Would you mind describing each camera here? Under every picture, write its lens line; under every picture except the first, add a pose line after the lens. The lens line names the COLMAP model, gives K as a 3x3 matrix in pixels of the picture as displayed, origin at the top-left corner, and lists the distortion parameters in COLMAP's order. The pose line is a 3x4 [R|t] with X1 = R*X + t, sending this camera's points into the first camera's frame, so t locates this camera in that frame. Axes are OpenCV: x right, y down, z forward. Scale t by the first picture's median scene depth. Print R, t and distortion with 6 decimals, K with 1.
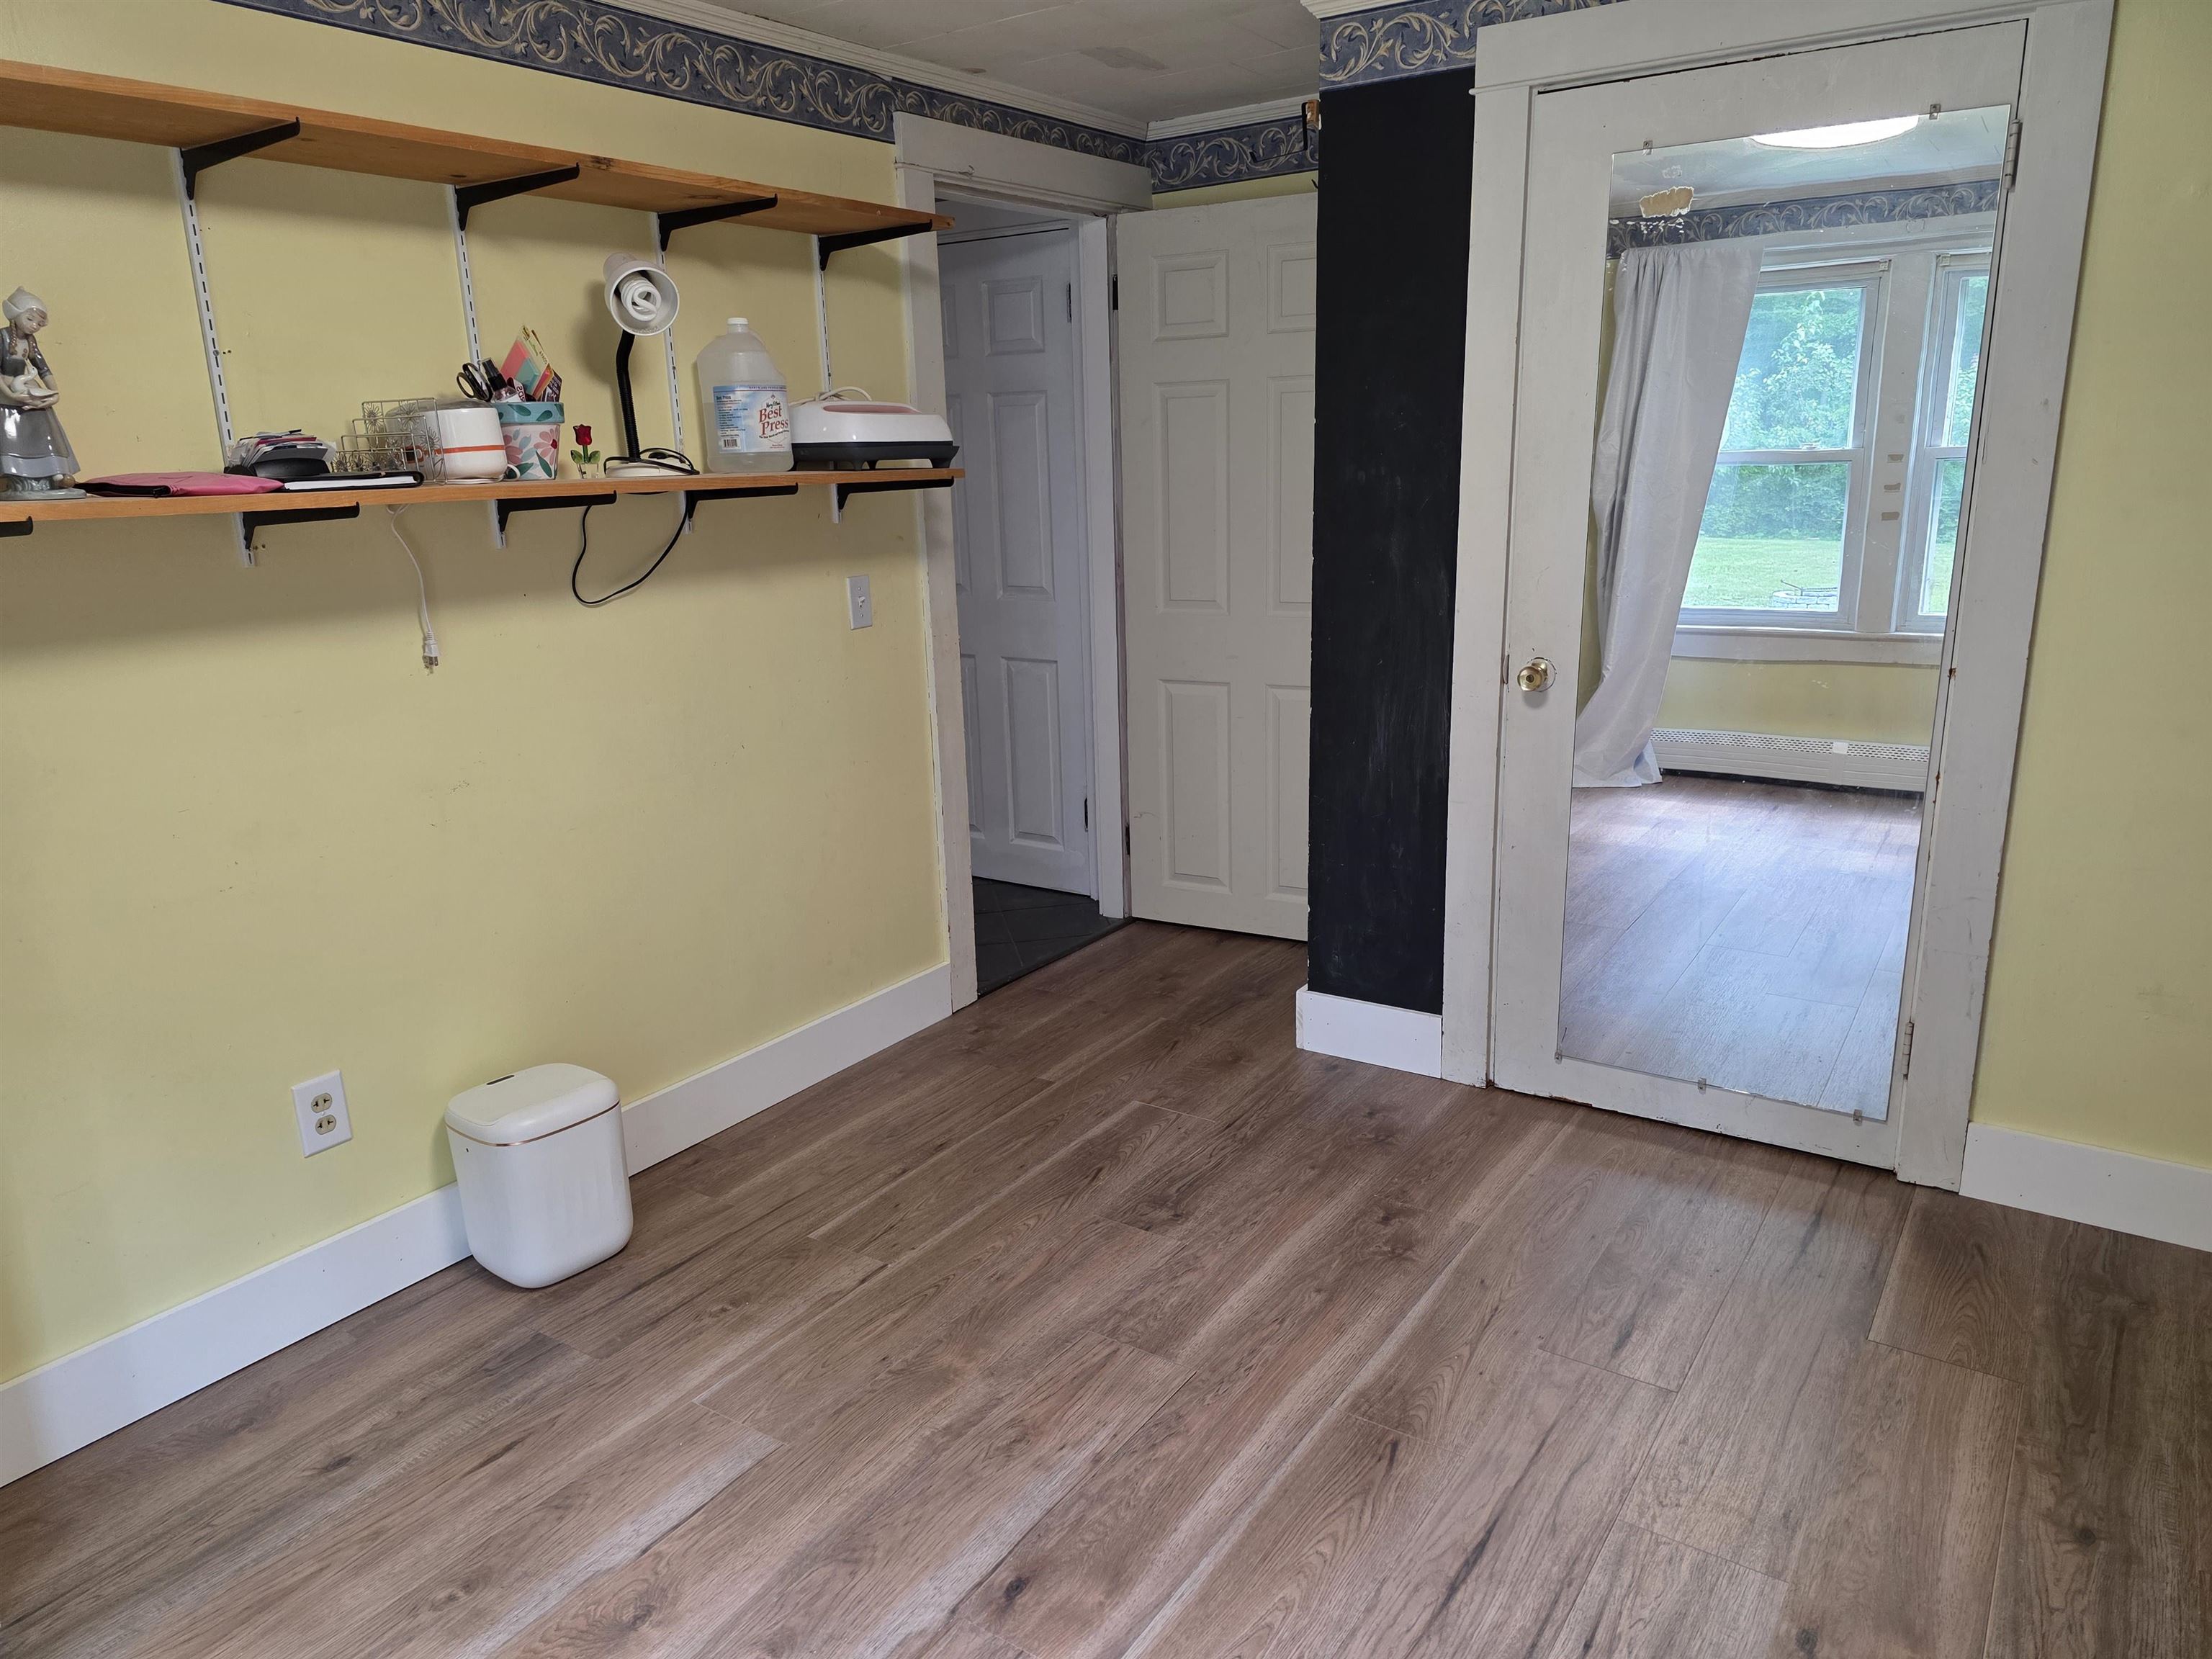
lens RADIAL K [[1491.4, 0, 1112.9], [0, 1491.4, 833.6], [0, 0, 1]] dist [0.064605, -0.052117]
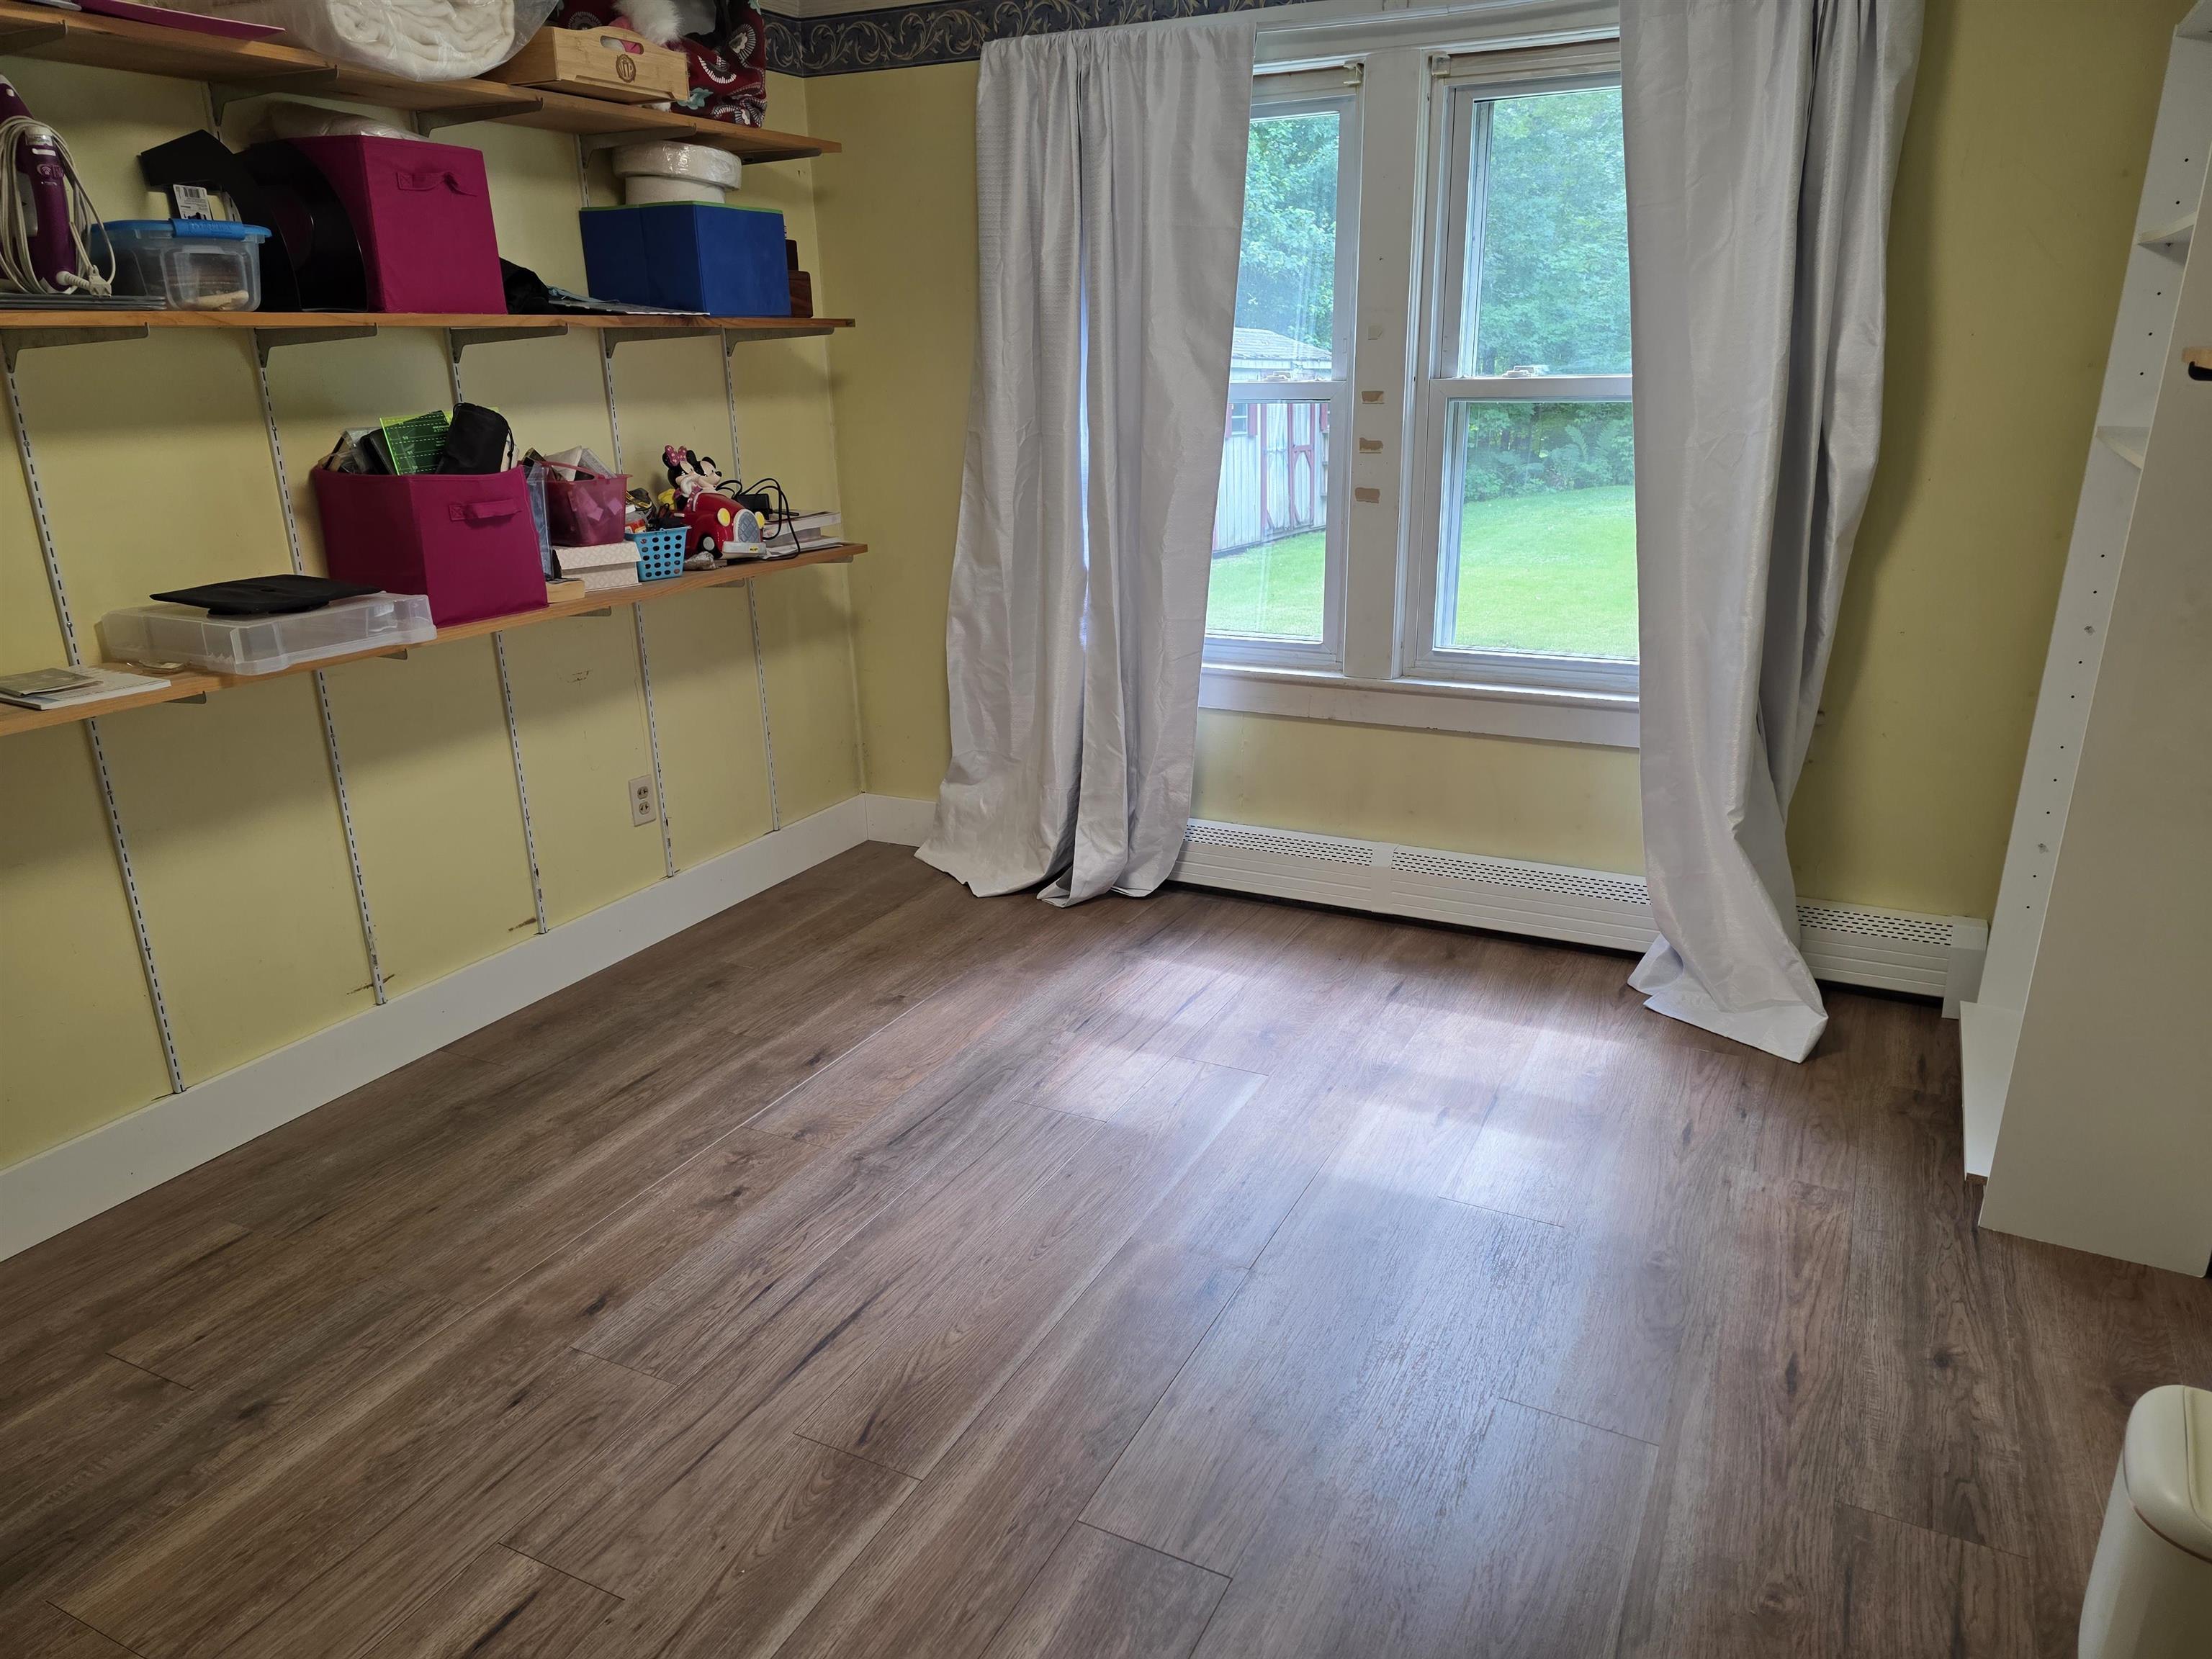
lens RADIAL K [[1491.4, 0, 1102.1], [0, 1491.4, 834.0], [0, 0, 1]] dist [0.064605, -0.052117]
pose [[-0.992101, 0.080565, -0.096153, 0.096595], [0.016303, 0.842810, 0.537965, -0.410666], [0.124379, 0.532148, -0.837466, 1.578613]]
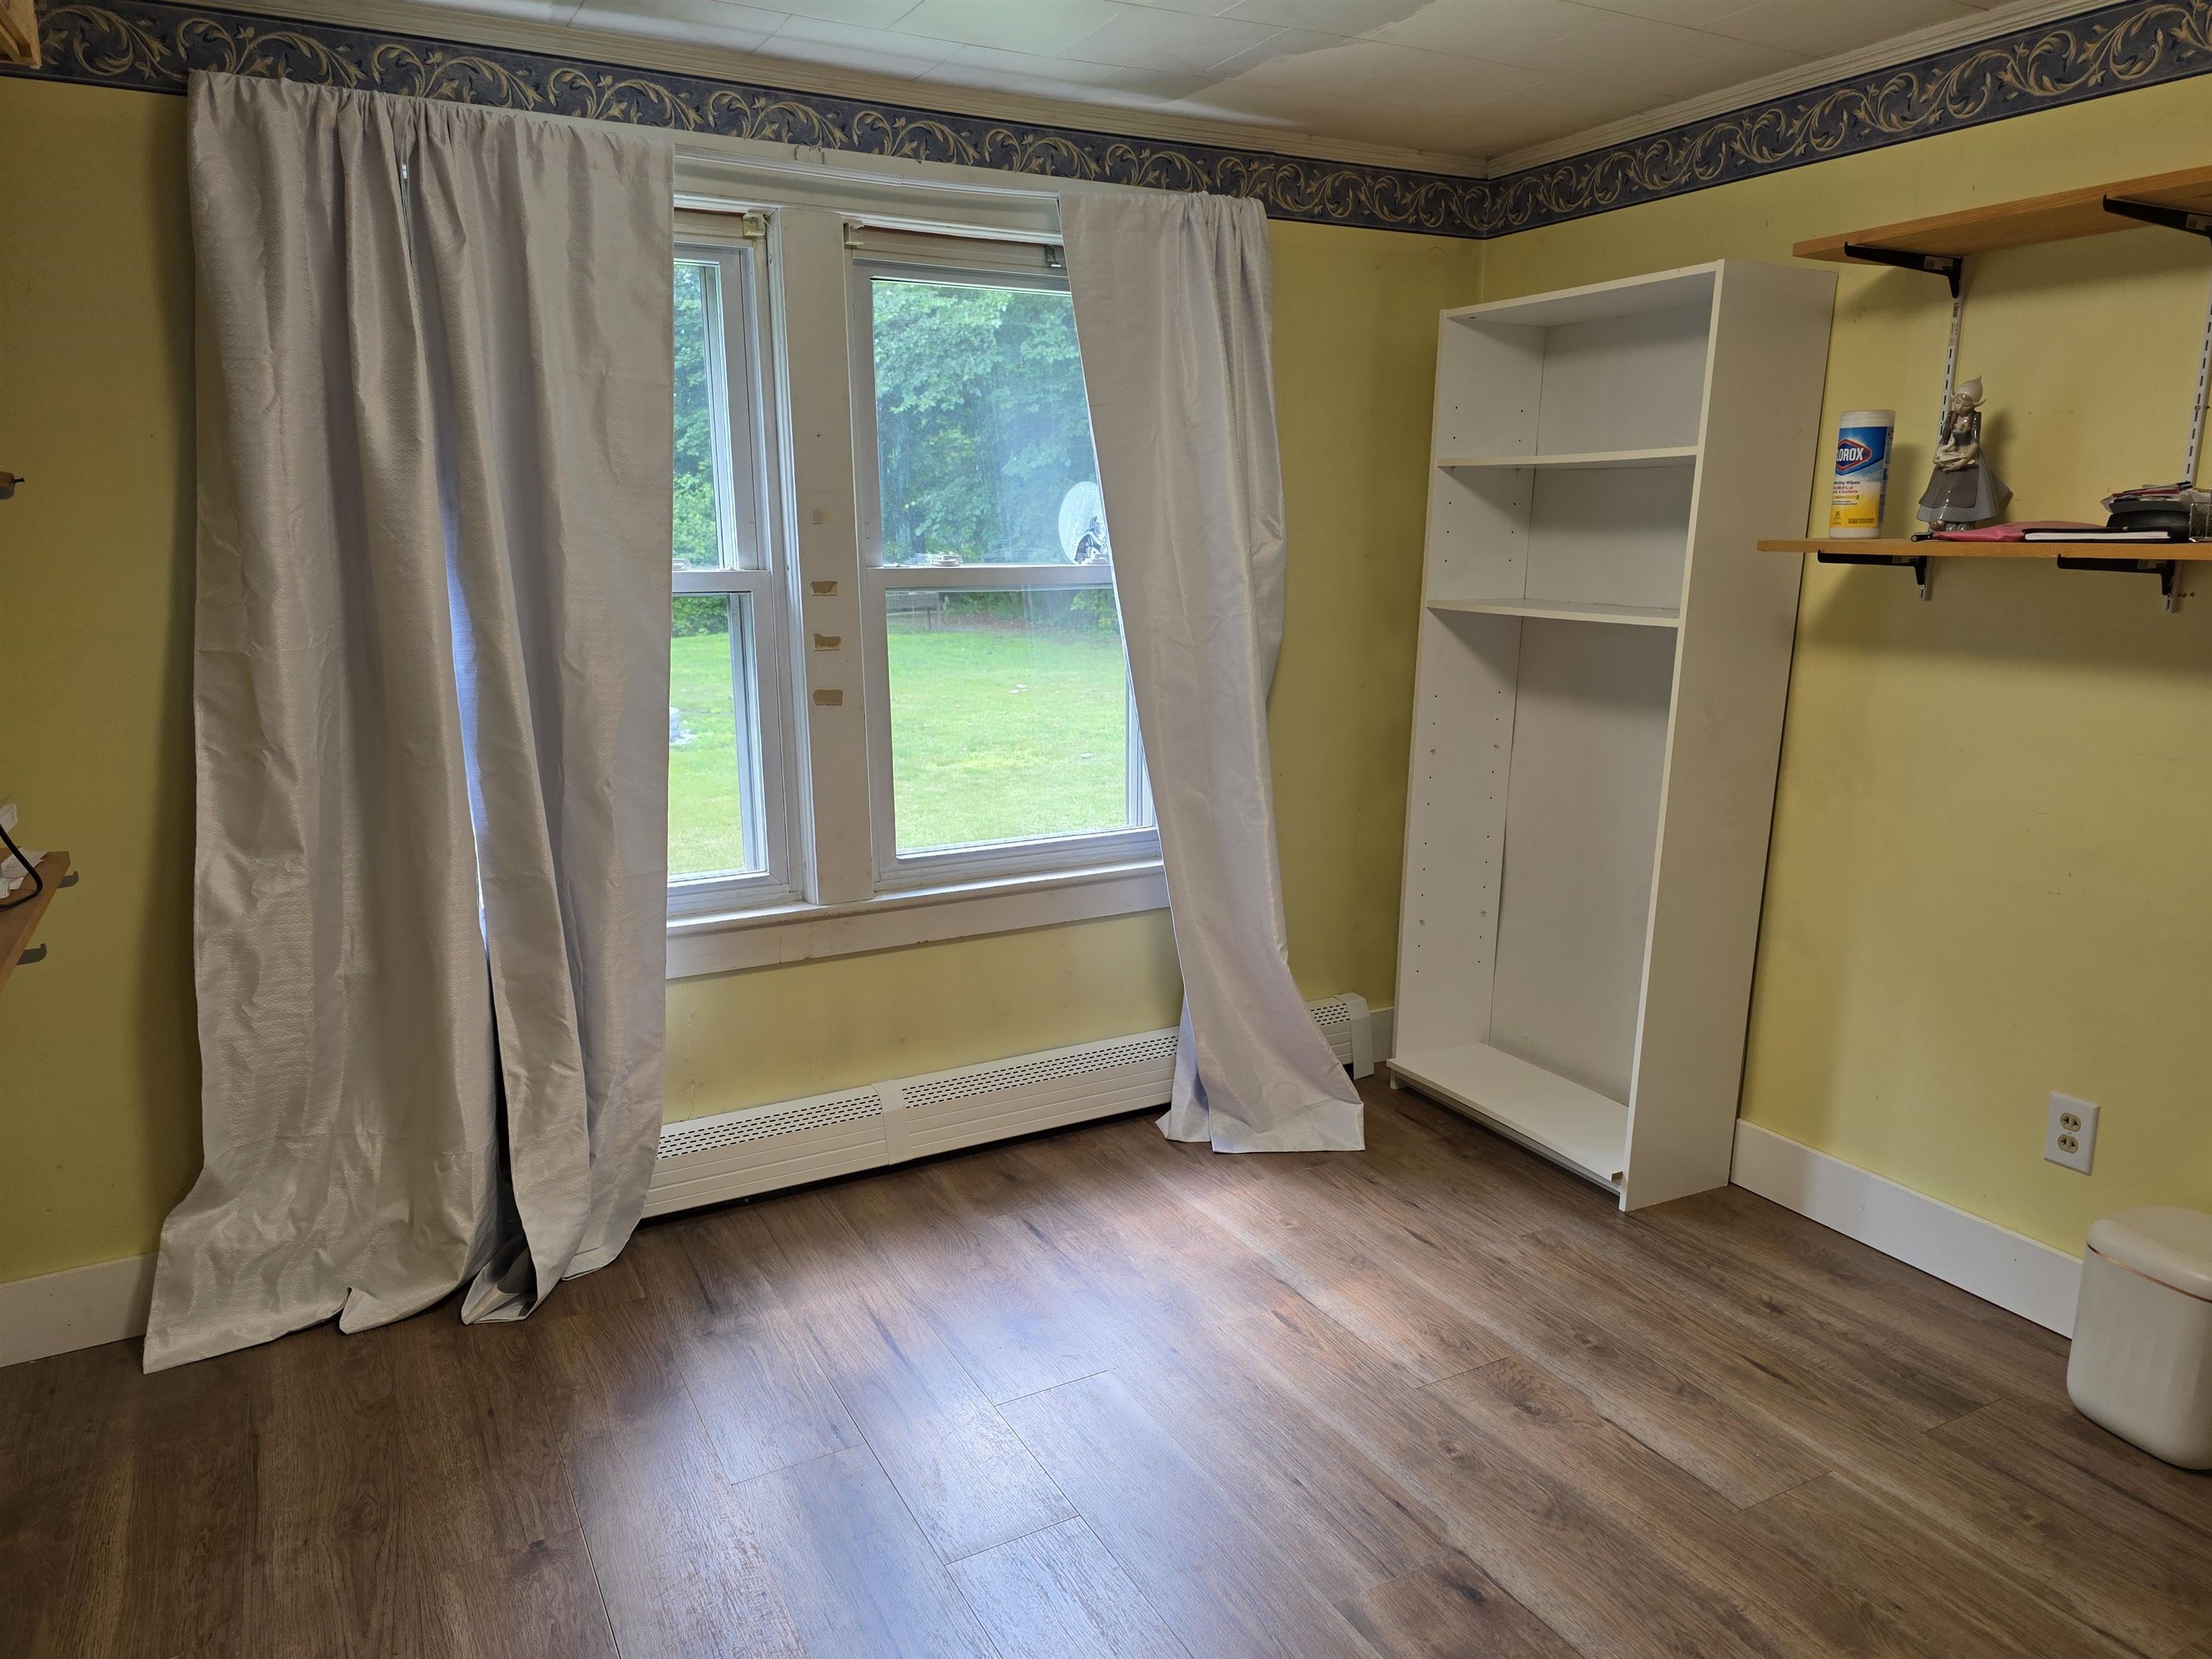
lens RADIAL K [[1491.4, 0, 1117.4], [0, 1491.4, 839.4], [0, 0, 1]] dist [0.064605, -0.052117]
pose [[-0.461701, 0.214781, -0.860640, 0.735486], [-0.205850, 0.917812, 0.339480, -0.254238], [0.862820, 0.333900, -0.379542, 0.879161]]
